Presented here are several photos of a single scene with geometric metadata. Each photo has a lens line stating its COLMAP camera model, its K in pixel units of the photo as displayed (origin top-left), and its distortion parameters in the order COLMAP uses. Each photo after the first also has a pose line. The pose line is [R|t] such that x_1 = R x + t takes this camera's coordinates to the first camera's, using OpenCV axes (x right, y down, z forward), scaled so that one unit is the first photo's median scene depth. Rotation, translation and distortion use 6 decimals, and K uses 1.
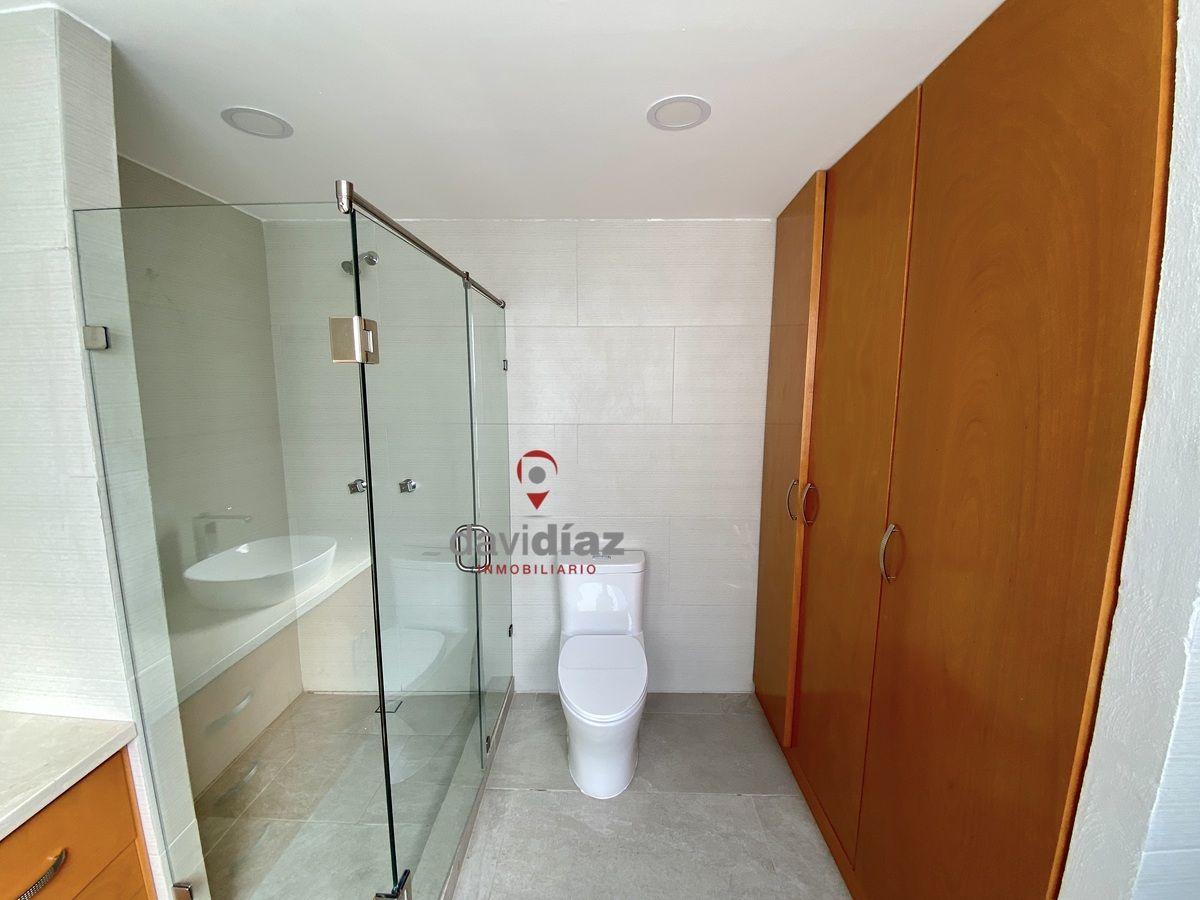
lens RADIAL K [[487.9, 0, 599.6], [0, 487.9, 451.0], [0, 0, 1]] dist [-0.006124, -0.008631]
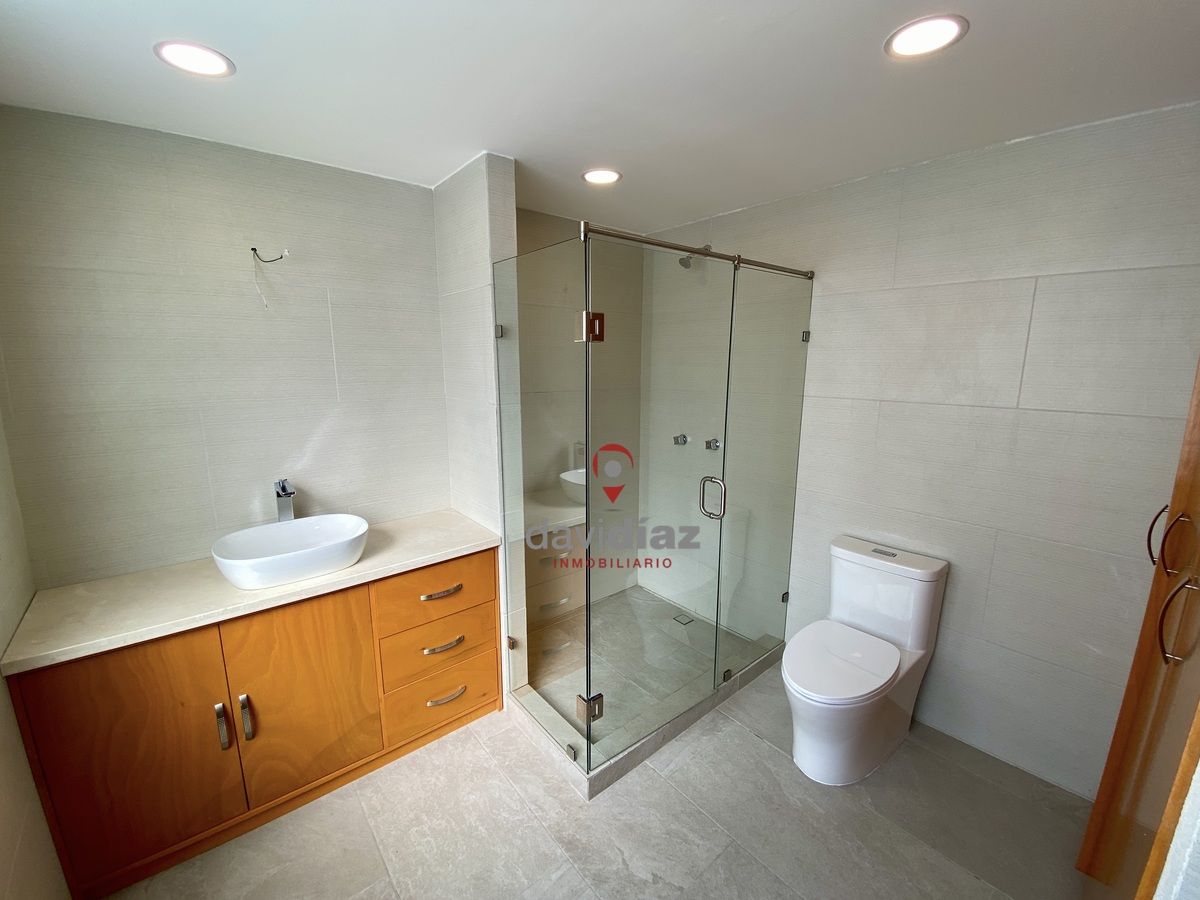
lens RADIAL K [[487.9, 0, 589.8], [0, 487.9, 456.6], [0, 0, 1]] dist [-0.006124, -0.008631]
pose [[0.647966, 0.148744, -0.747004, 0.381398], [-0.099311, 0.988873, 0.110761, 0.001657], [0.755167, 0.002416, 0.655528, 0.008257]]
